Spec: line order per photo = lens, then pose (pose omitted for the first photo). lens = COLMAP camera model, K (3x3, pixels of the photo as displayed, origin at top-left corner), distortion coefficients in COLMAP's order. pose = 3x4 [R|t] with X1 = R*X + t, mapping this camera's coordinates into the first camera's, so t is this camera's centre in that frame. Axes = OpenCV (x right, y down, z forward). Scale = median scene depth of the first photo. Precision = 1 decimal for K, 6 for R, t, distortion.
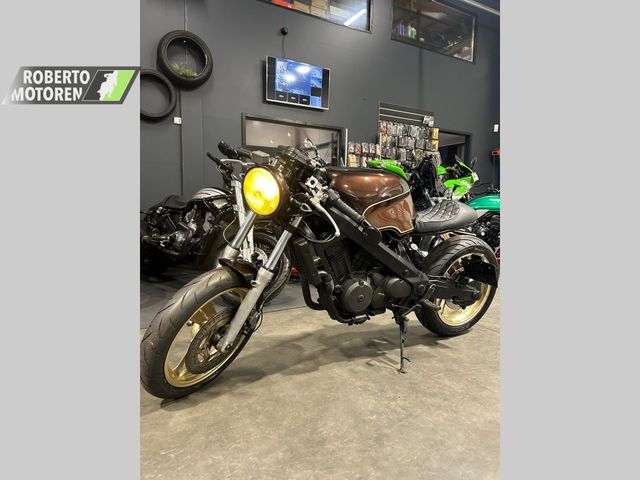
lens RADIAL K [[360.4, 0, 322.2], [0, 360.4, 244.4], [0, 0, 1]] dist [0.002631, -0.000185]
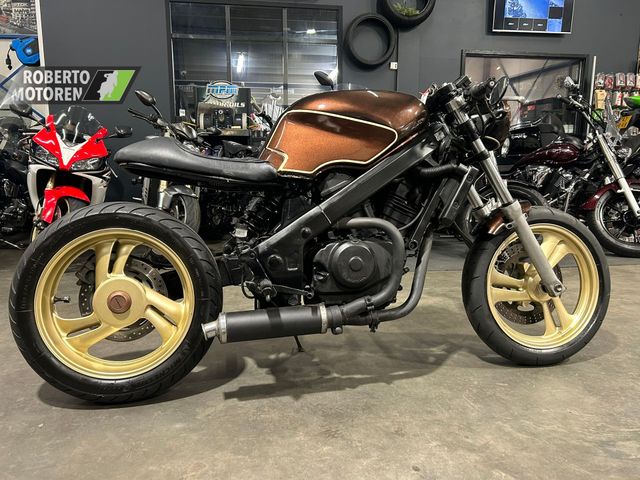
lens RADIAL K [[476.2, 0, 318.2], [0, 476.2, 237.9], [0, 0, 1]] dist [0.033344, -0.038916]
pose [[0.938161, 0.041706, -0.343679, -0.293628], [-0.024809, 0.998264, 0.053418, 0.065461], [0.345310, -0.041588, 0.937567, -0.449117]]
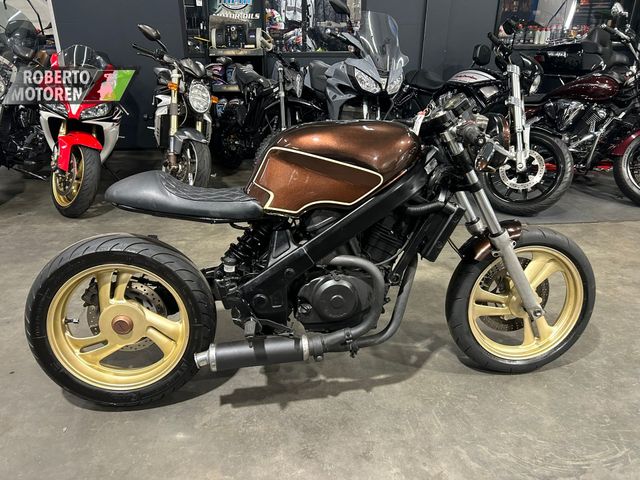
lens RADIAL K [[476.2, 0, 318.2], [0, 476.2, 237.9], [0, 0, 1]] dist [0.033344, -0.038916]
pose [[0.913388, 0.154361, -0.376690, -0.246313], [-0.034975, 0.951657, 0.305166, -0.167608], [0.405586, -0.265561, 0.874630, -0.409616]]
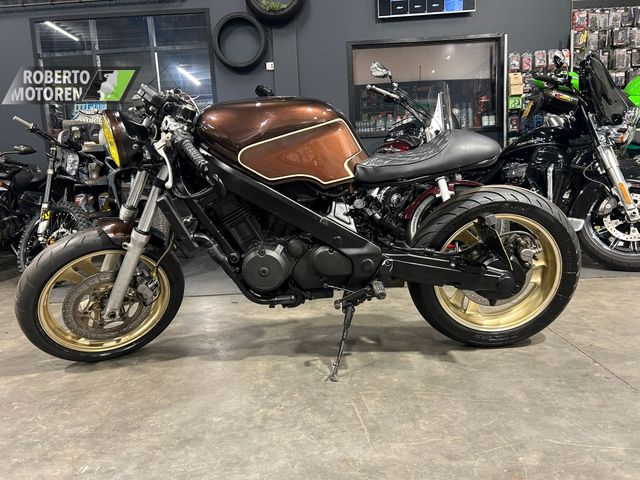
lens RADIAL K [[475.7, 0, 316.6], [0, 475.7, 240.8], [0, 0, 1]] dist [0.032708, -0.037308]
pose [[0.863733, 0.016818, -0.503669, 0.530515], [0.007257, 0.998924, 0.045800, 0.029266], [0.503898, -0.043214, 0.862682, 0.145079]]
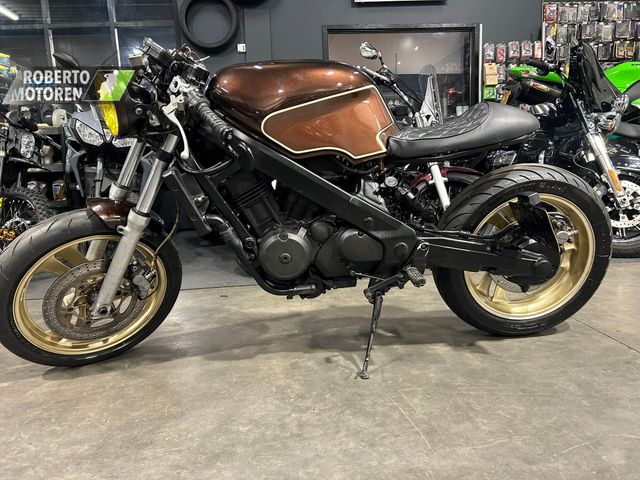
lens RADIAL K [[476.2, 0, 318.2], [0, 476.2, 237.9], [0, 0, 1]] dist [0.033344, -0.038916]
pose [[0.911936, 0.013563, -0.410109, 0.395078], [0.008177, 0.998654, 0.051210, 0.050164], [0.410252, -0.050054, 0.910598, 0.163994]]
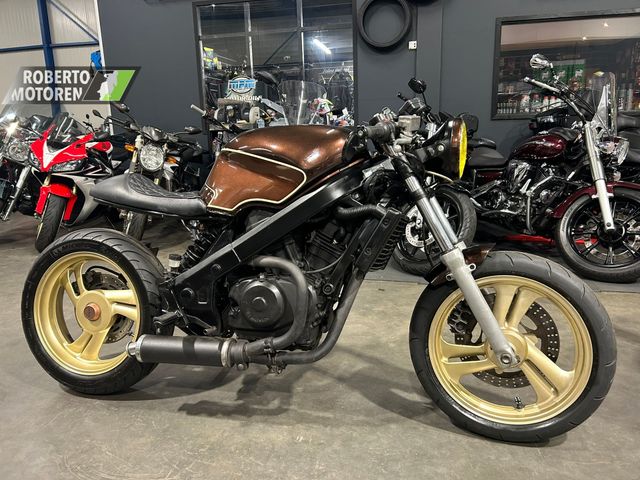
lens RADIAL K [[476.2, 0, 318.2], [0, 476.2, 237.9], [0, 0, 1]] dist [0.033344, -0.038916]
pose [[0.734372, 0.116373, -0.668697, 0.479133], [-0.038101, 0.990707, 0.130570, -0.069705], [0.677677, -0.070409, 0.731981, -0.001522]]
